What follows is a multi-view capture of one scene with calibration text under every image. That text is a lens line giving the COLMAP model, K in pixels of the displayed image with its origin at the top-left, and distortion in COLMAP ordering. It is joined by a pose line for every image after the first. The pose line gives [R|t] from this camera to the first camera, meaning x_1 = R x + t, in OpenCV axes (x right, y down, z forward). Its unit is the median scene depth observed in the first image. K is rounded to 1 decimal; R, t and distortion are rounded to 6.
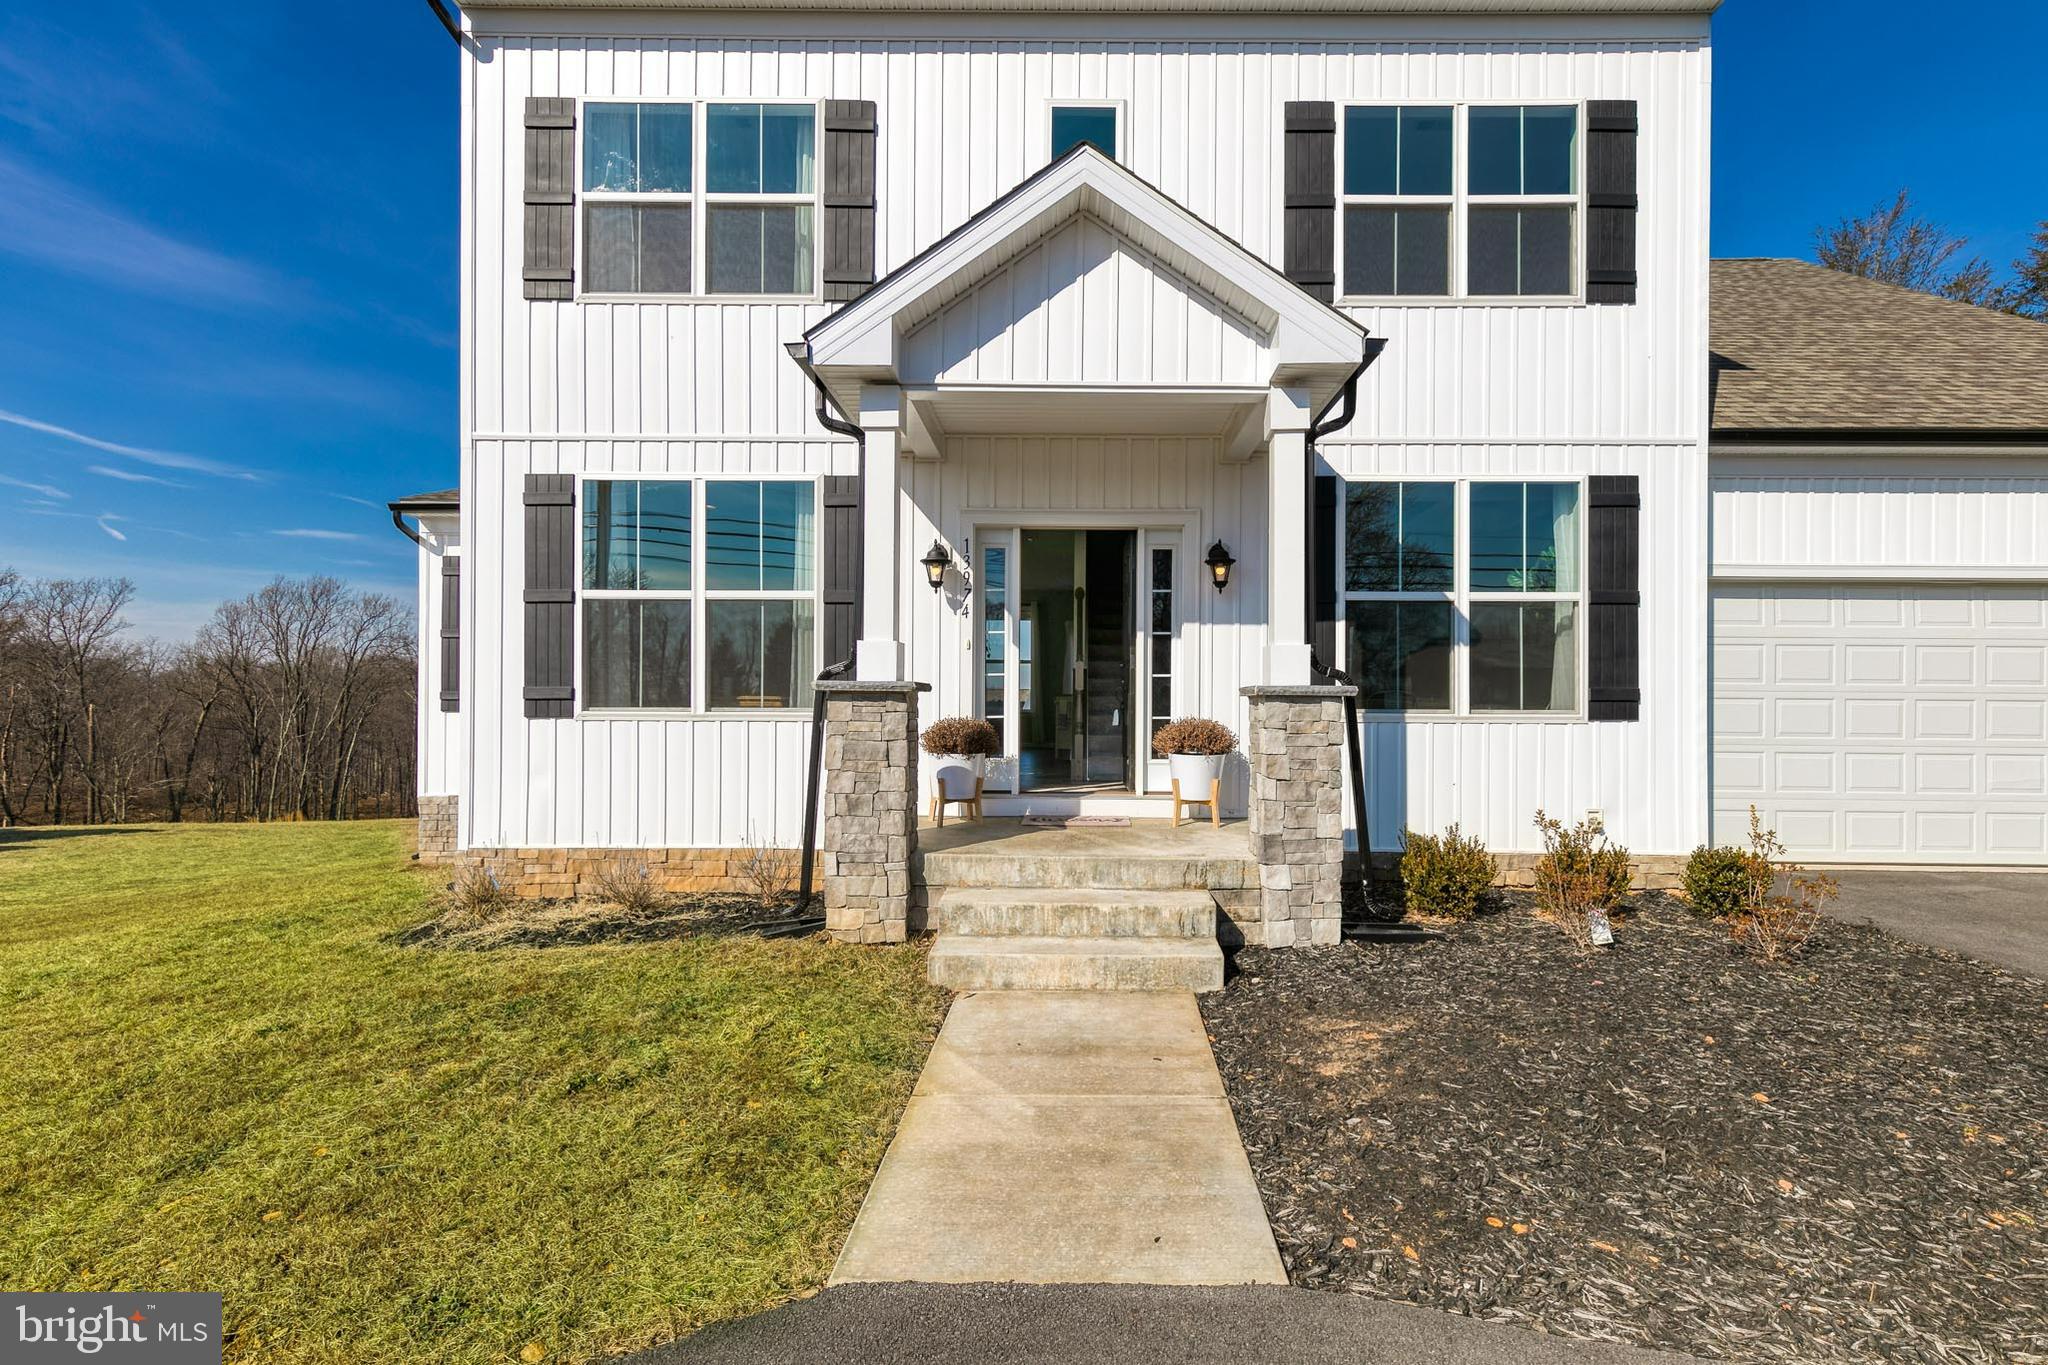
lens RADIAL K [[933.0, 0, 1029.1], [0, 933.0, 696.7], [0, 0, 1]] dist [0.003482, -0.001742]
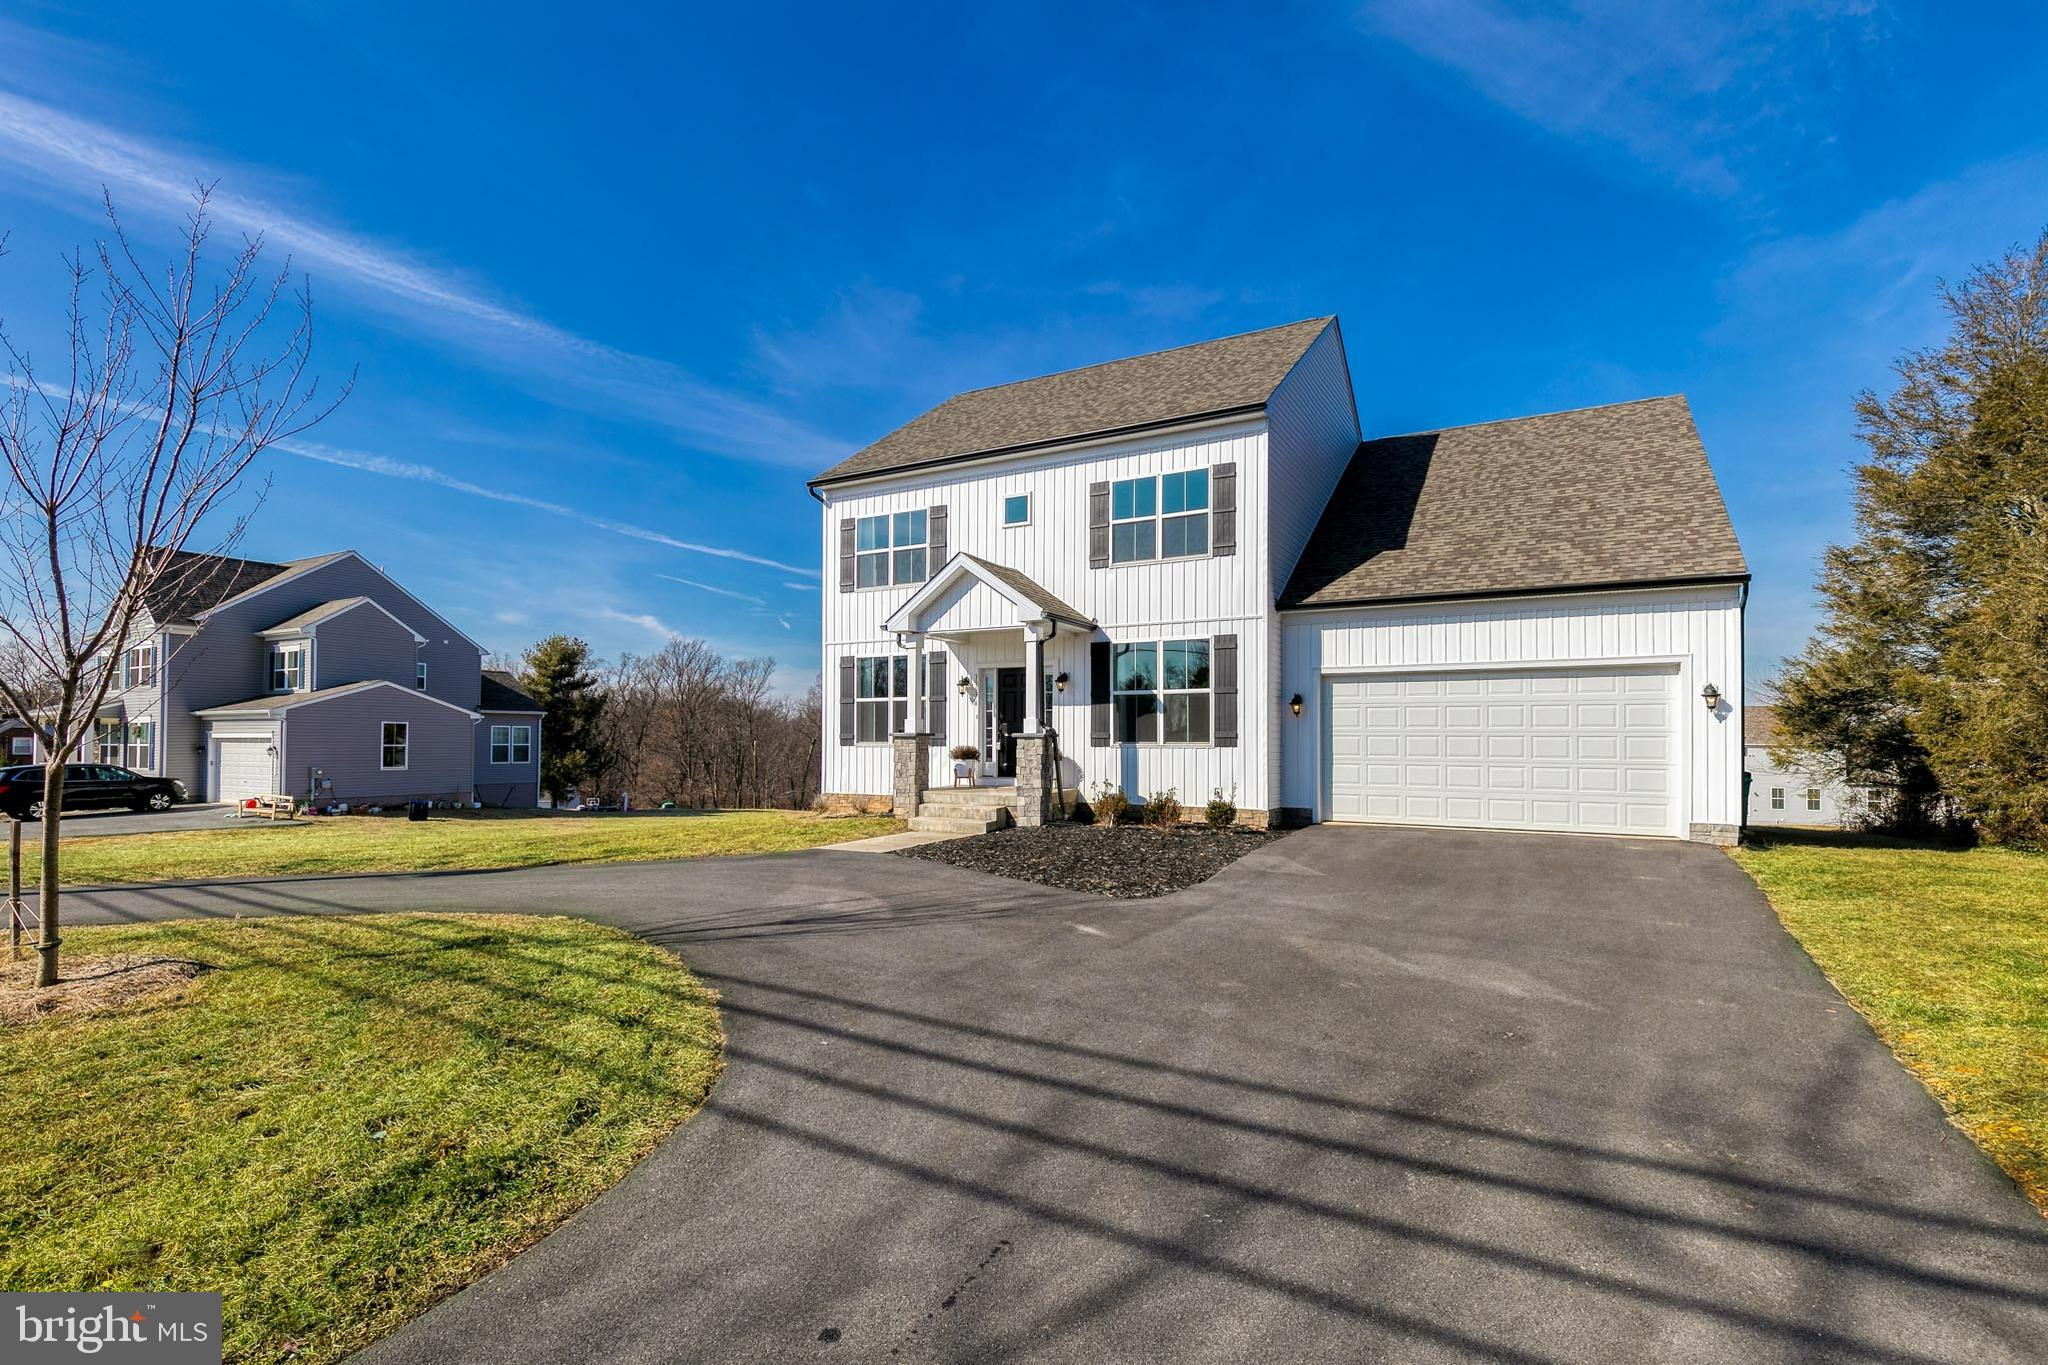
lens RADIAL K [[933.0, 0, 1022.4], [0, 933.0, 698.6], [0, 0, 1]] dist [0.003482, -0.001742]
pose [[0.870171, -0.024306, -0.492150, 1.269510], [0.007322, 0.999310, -0.036407, -0.011405], [0.492695, 0.028076, 0.869749, -1.114111]]
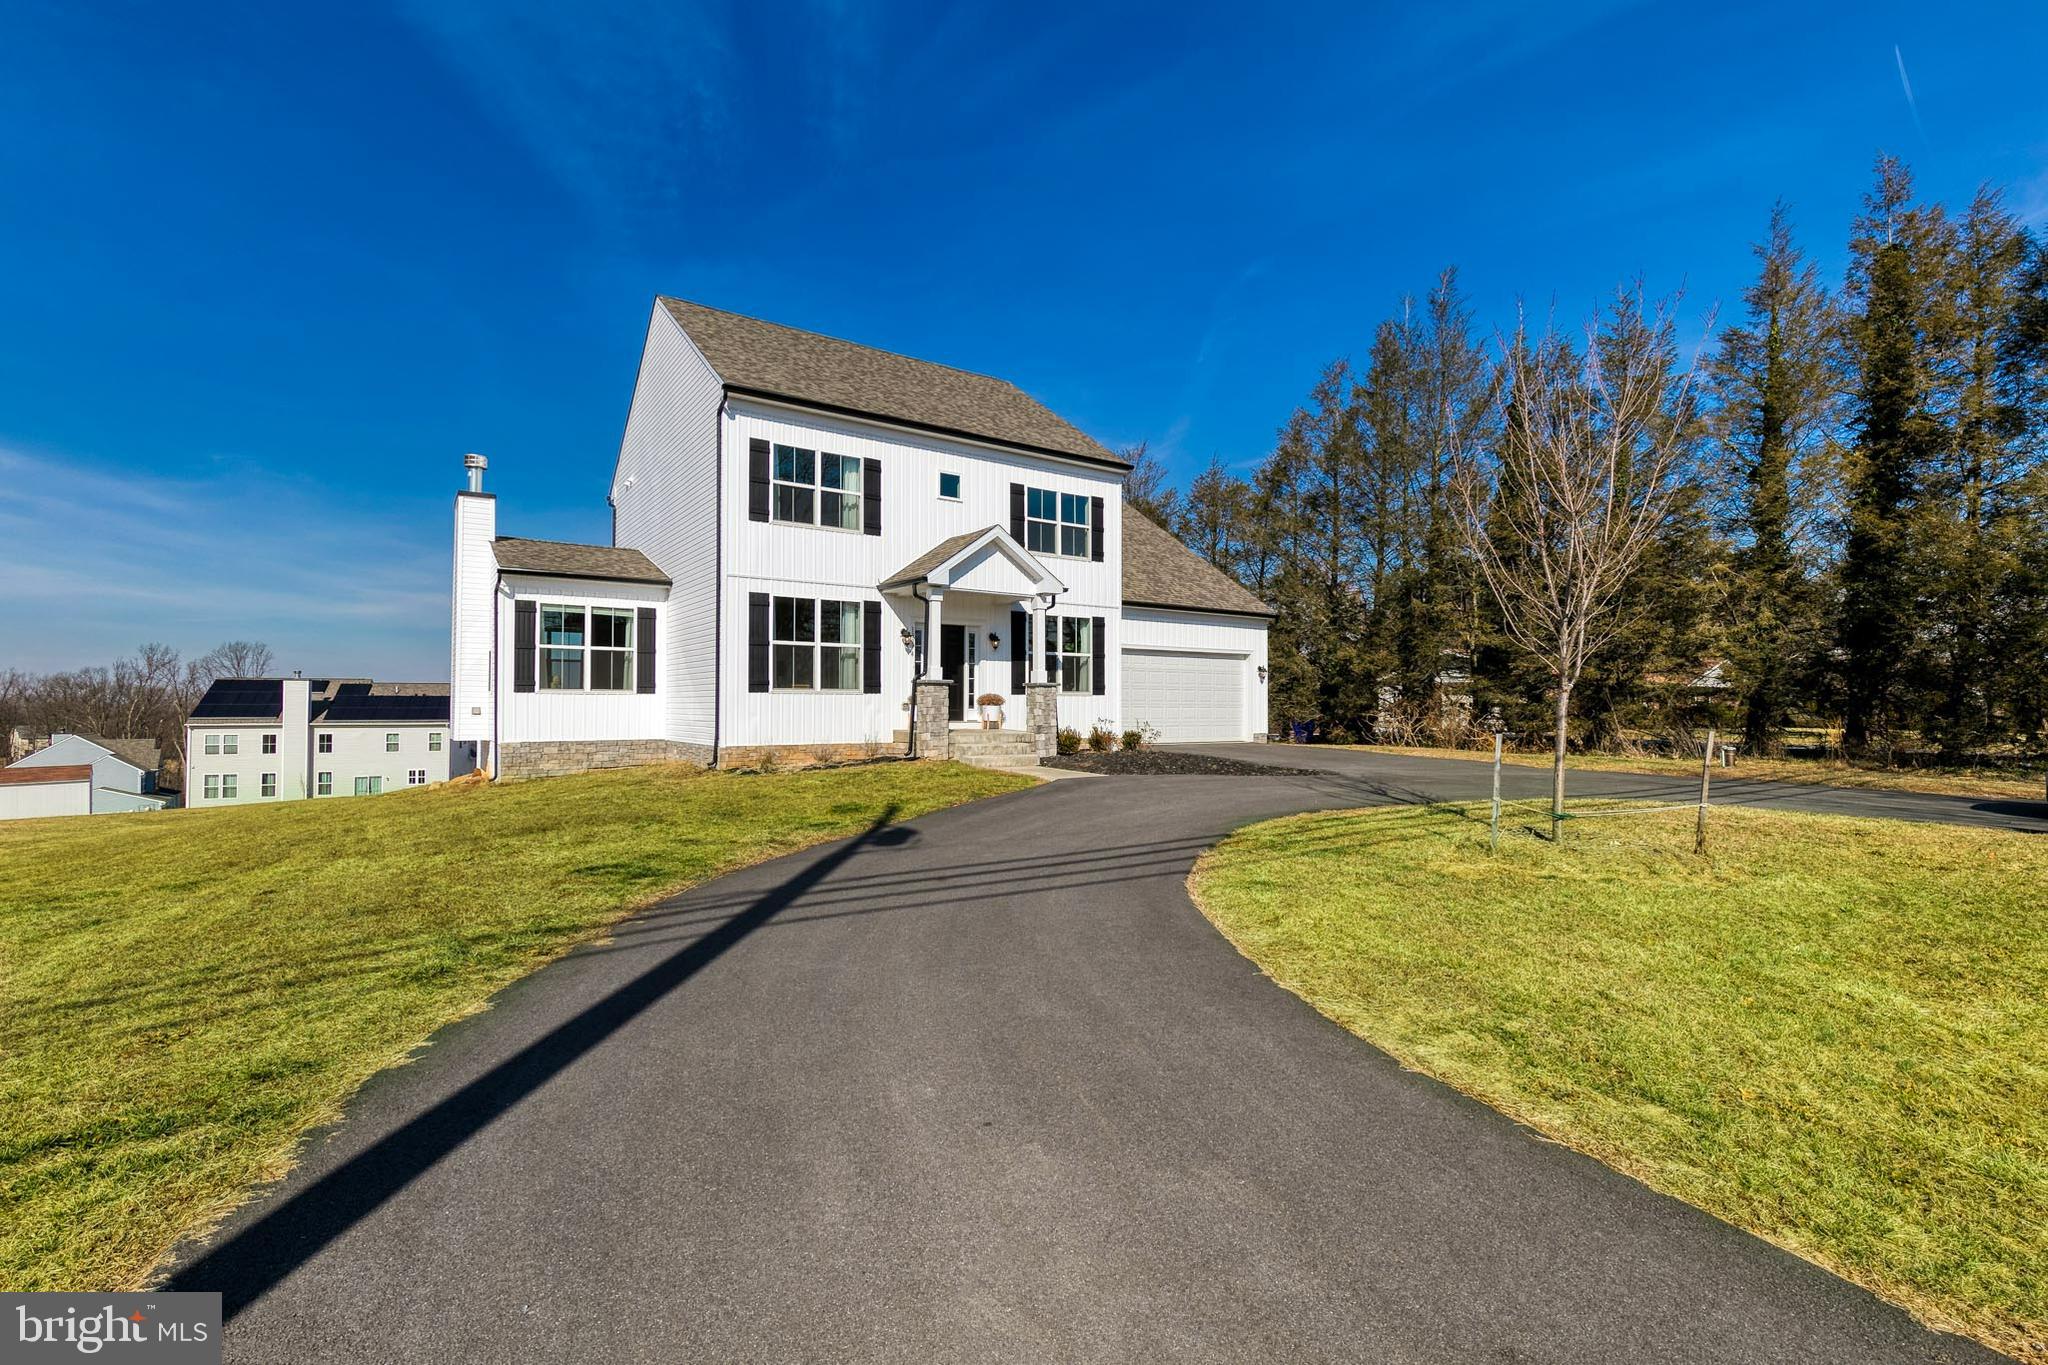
lens RADIAL K [[933.0, 0, 1033.4], [0, 933.0, 680.7], [0, 0, 1]] dist [0.003482, -0.001742]
pose [[0.816661, 0.012851, 0.576975, -1.336742], [0.003381, 0.999628, -0.027051, 0.060477], [-0.577108, 0.024042, 0.816314, -1.401383]]
